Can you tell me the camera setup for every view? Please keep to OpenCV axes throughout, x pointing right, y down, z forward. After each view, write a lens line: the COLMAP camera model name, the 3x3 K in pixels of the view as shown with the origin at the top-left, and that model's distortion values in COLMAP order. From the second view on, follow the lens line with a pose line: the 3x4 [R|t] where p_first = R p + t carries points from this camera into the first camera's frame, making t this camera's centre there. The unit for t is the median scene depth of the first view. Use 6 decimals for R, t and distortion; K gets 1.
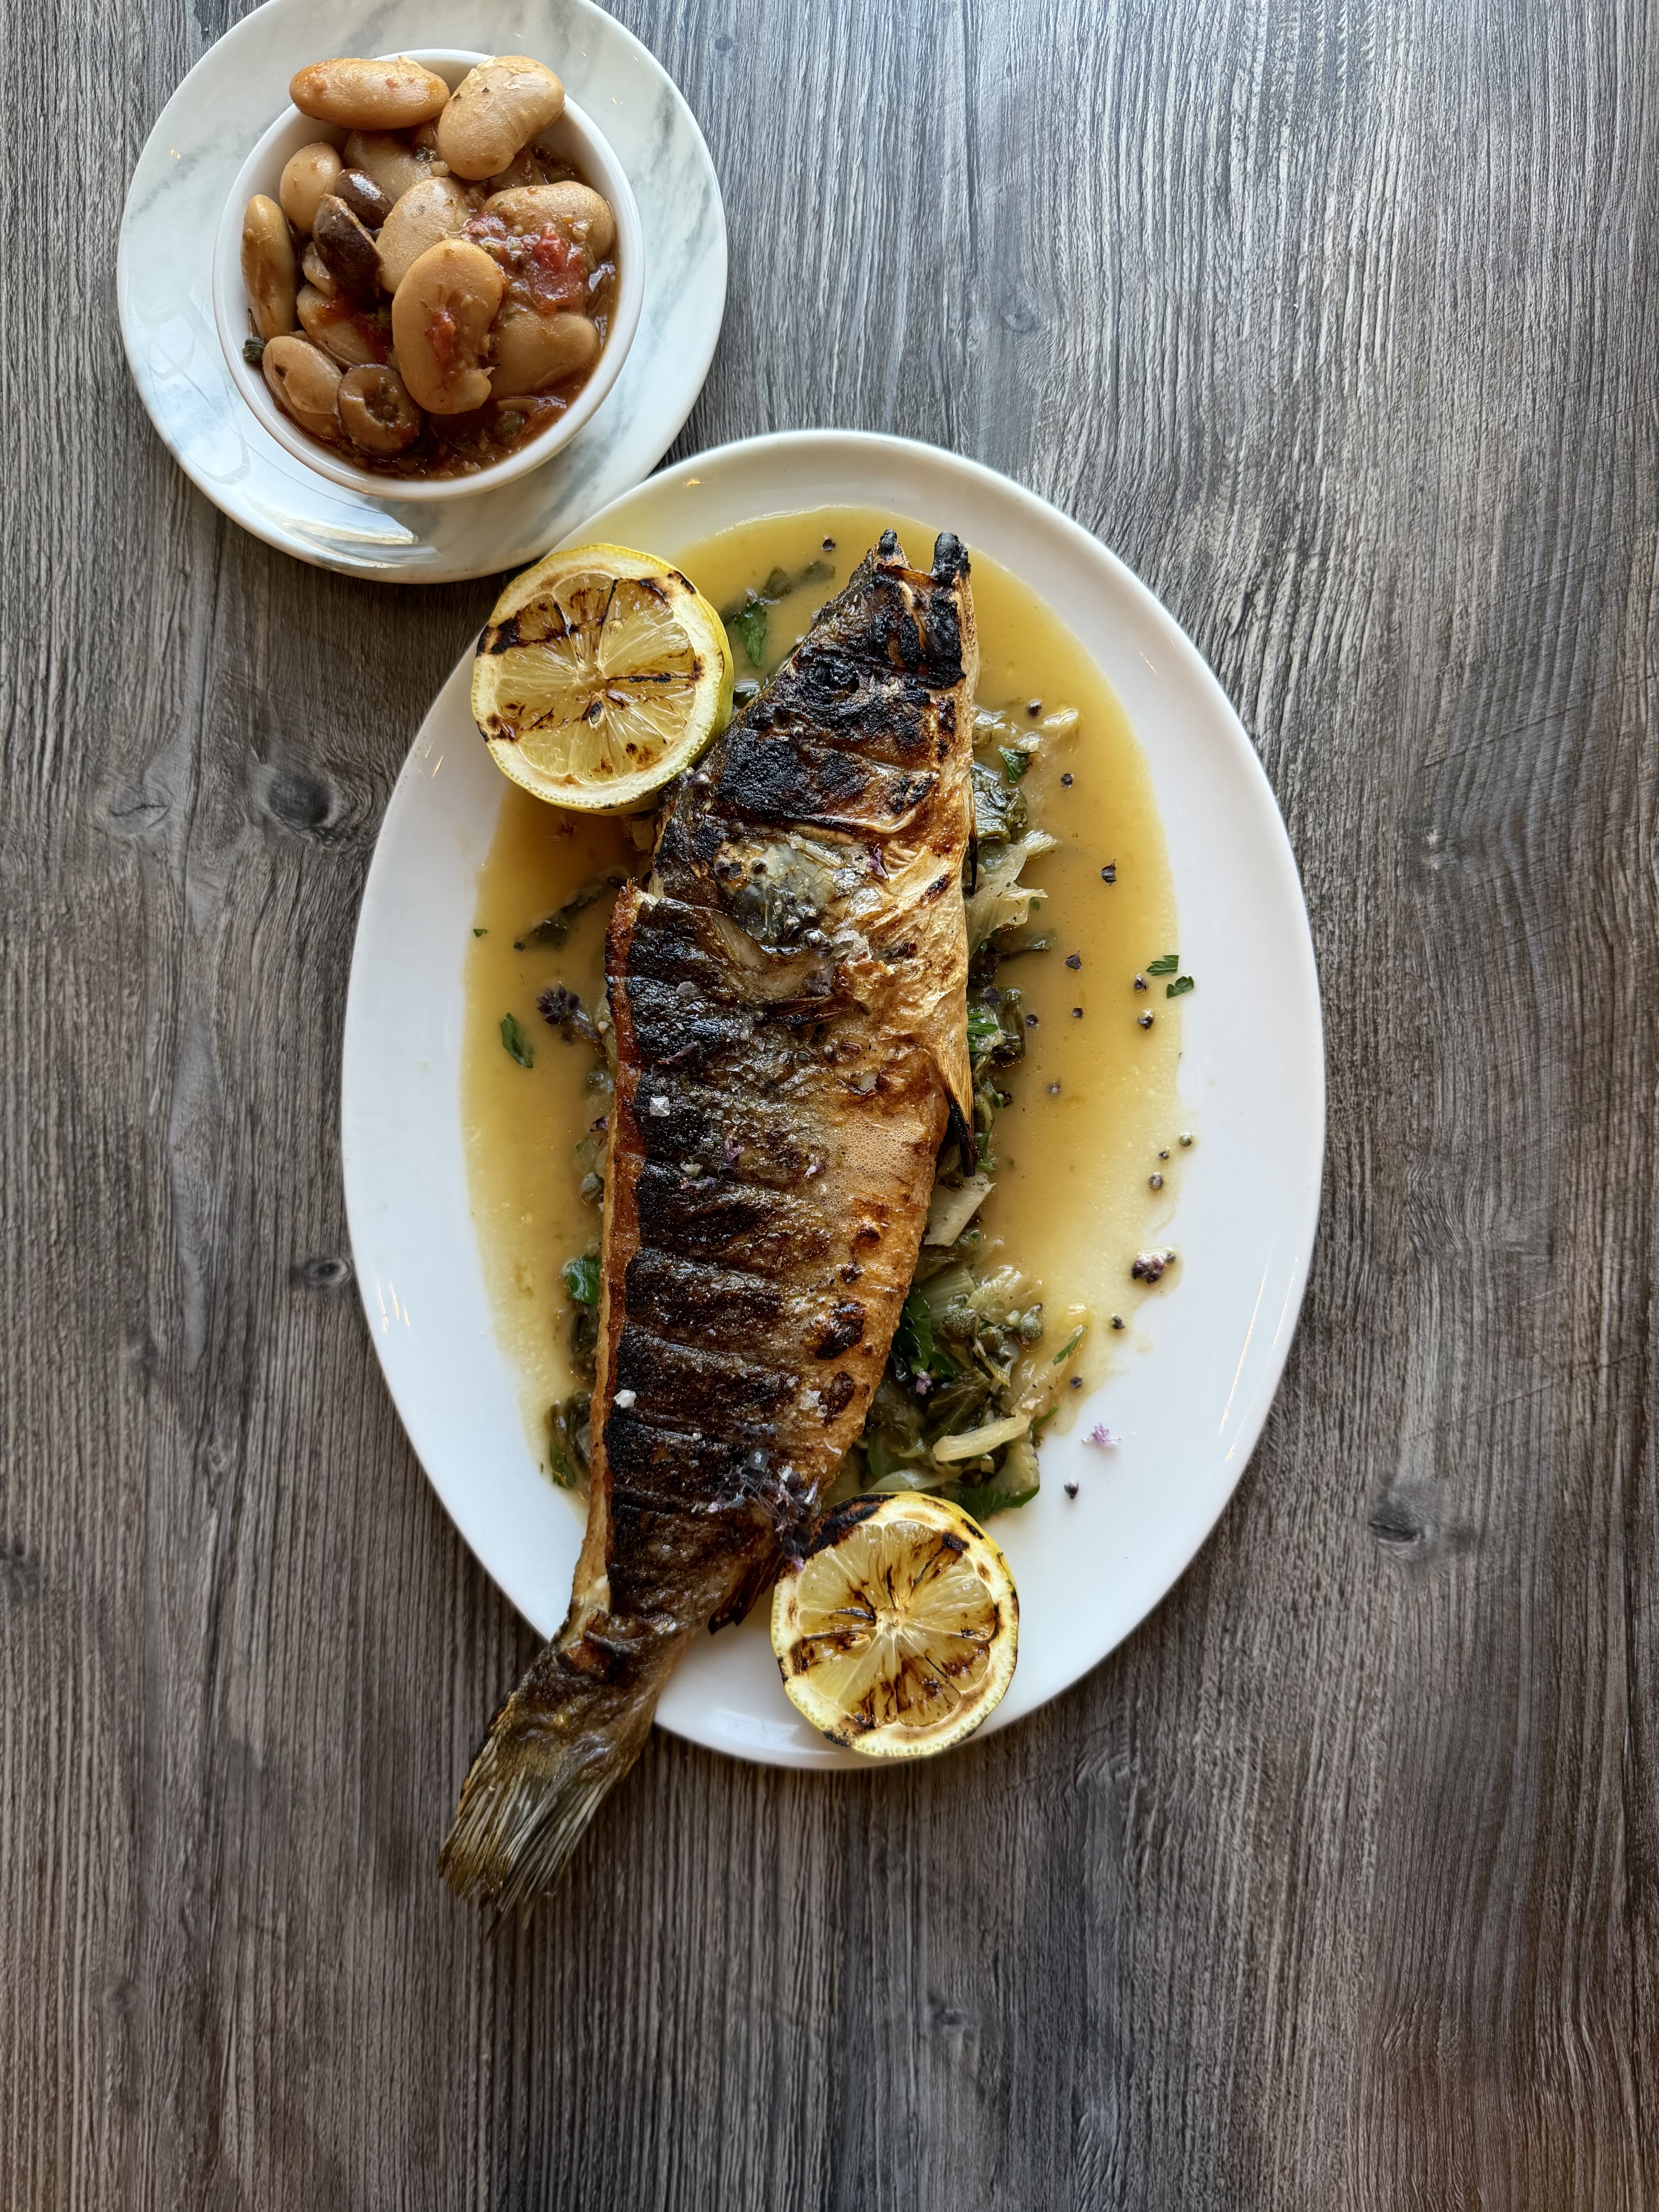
lens RADIAL K [[1634.2, 0, 814.4], [0, 1634.2, 1109.6], [0, 0, 1]] dist [-0.038647, 0.009817]
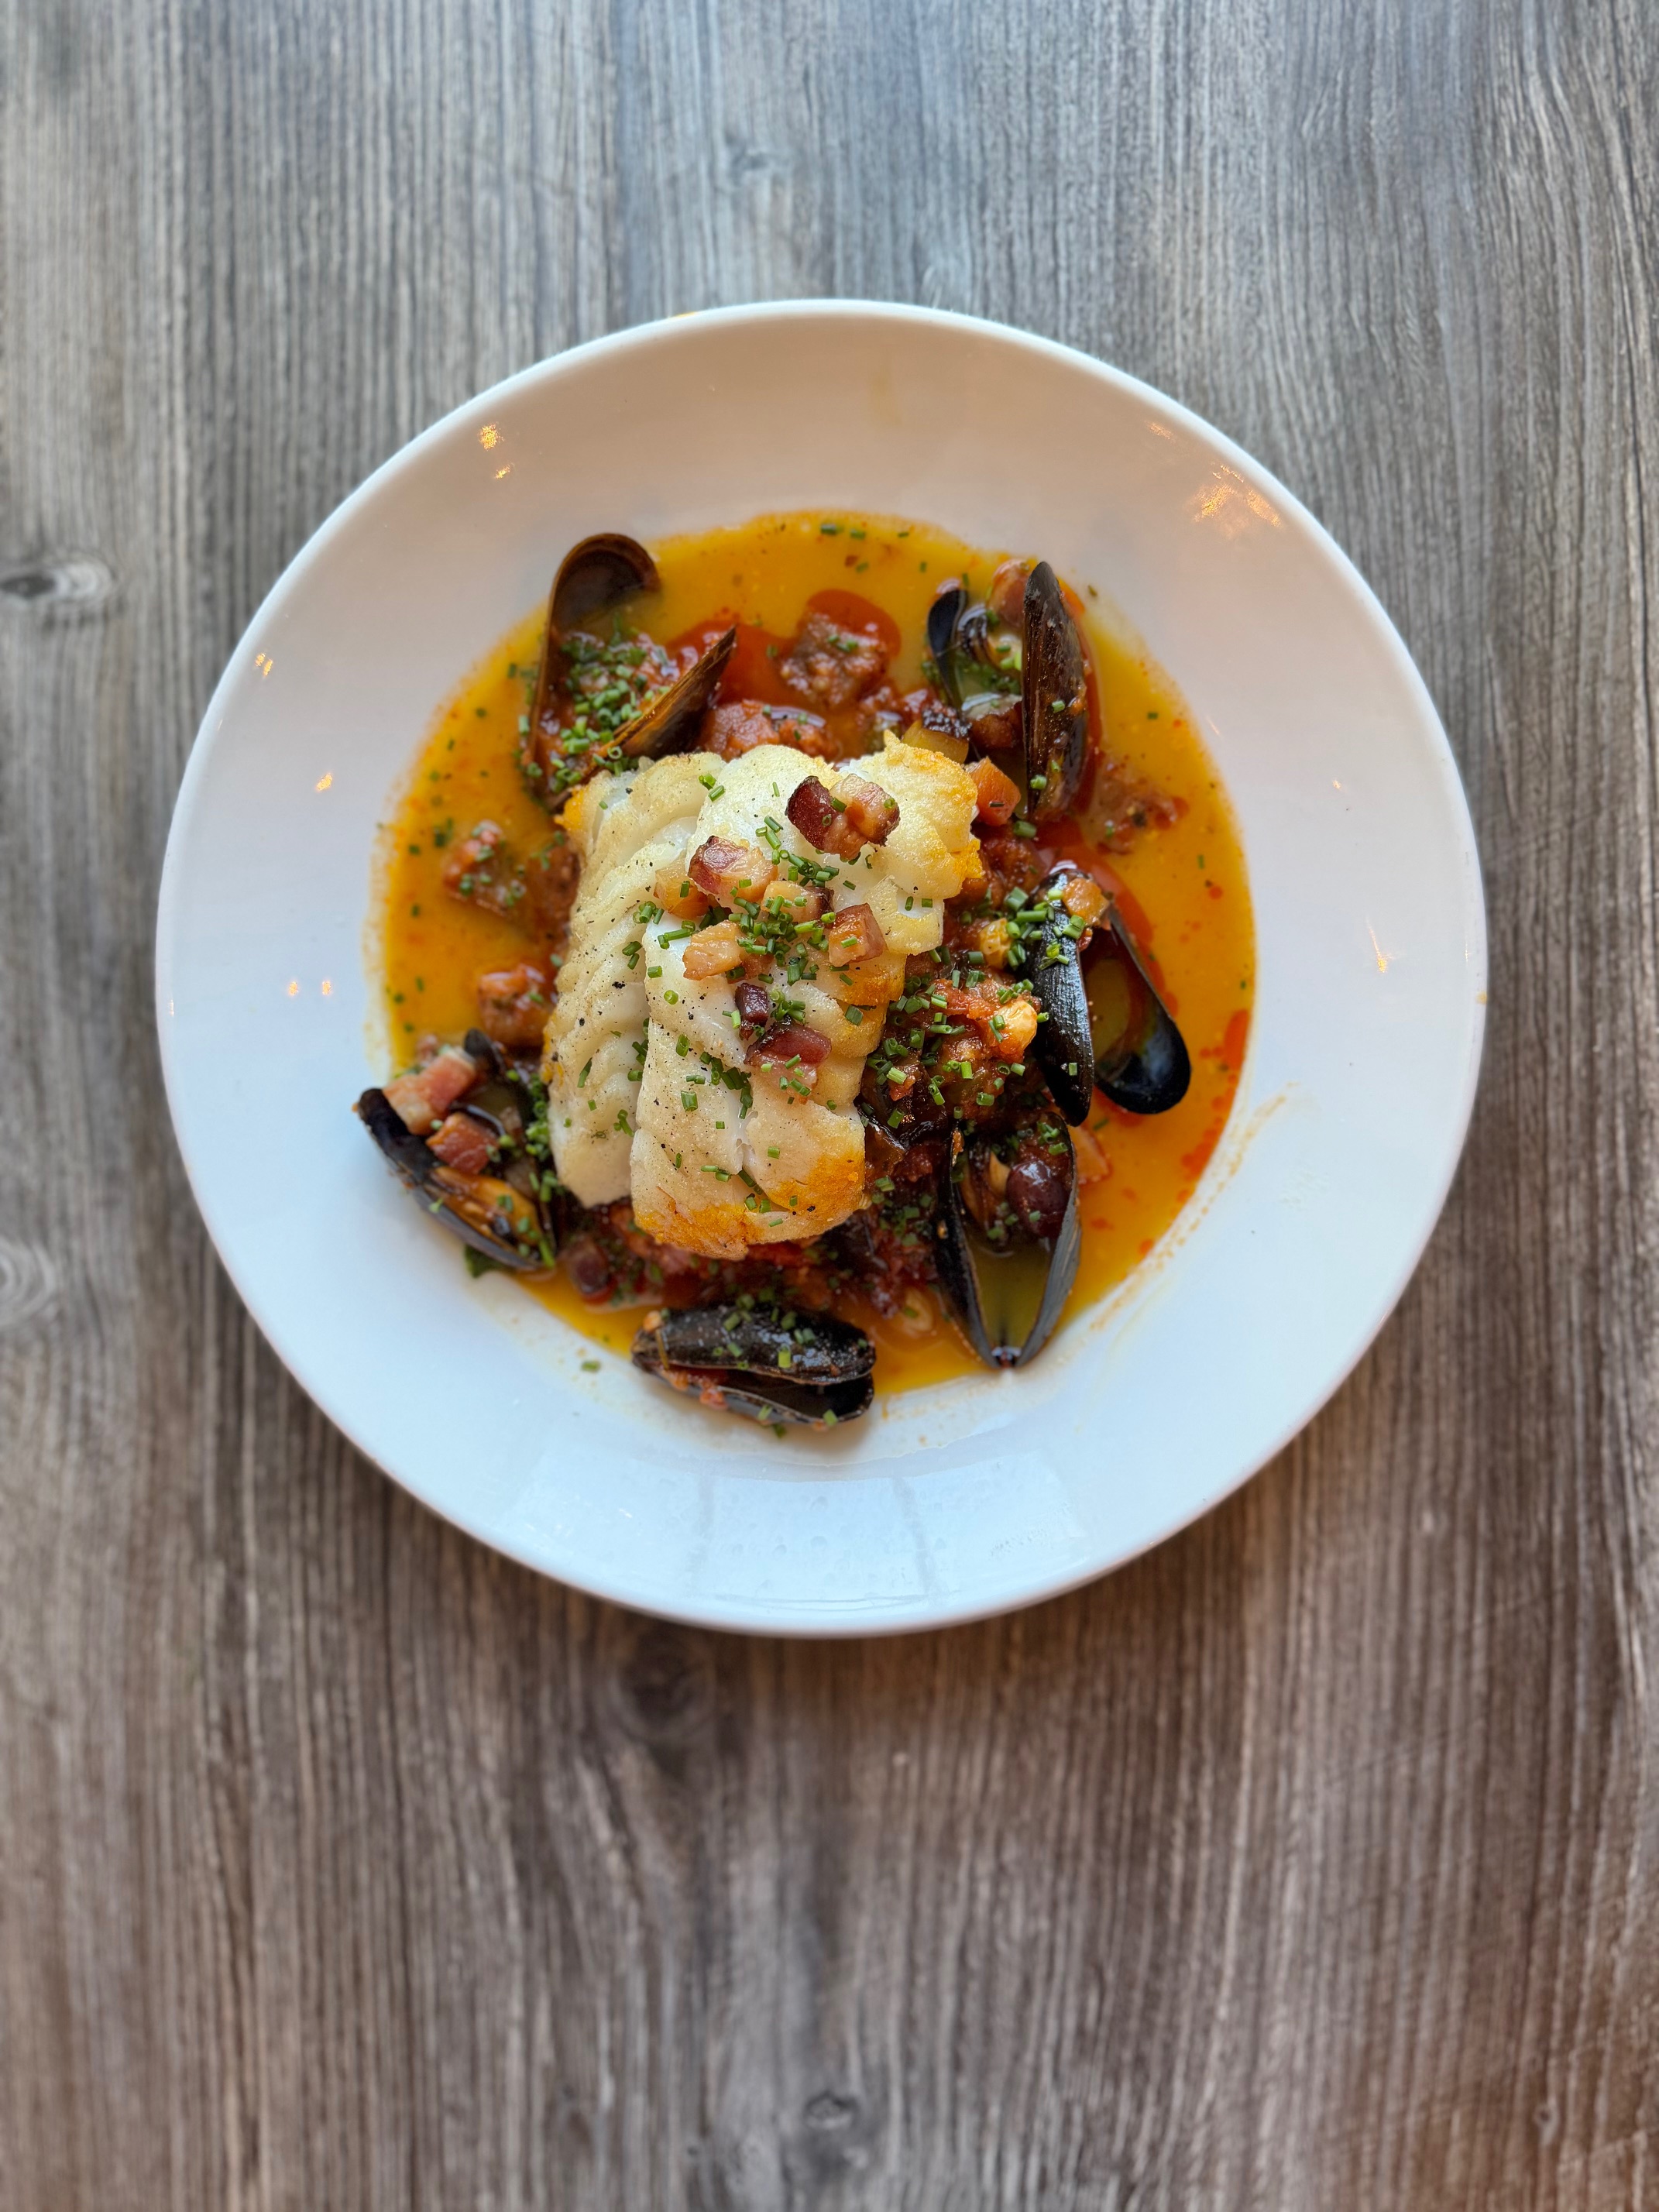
lens RADIAL K [[1717.8, 0, 842.3], [0, 1717.8, 1111.3], [0, 0, 1]] dist [-0.048025, 0.019312]
pose [[0.998994, -0.044670, -0.004042, 0.109856], [0.044685, 0.998994, 0.003739, 1.024332], [0.003871, -0.003916, 0.999985, 0.171225]]
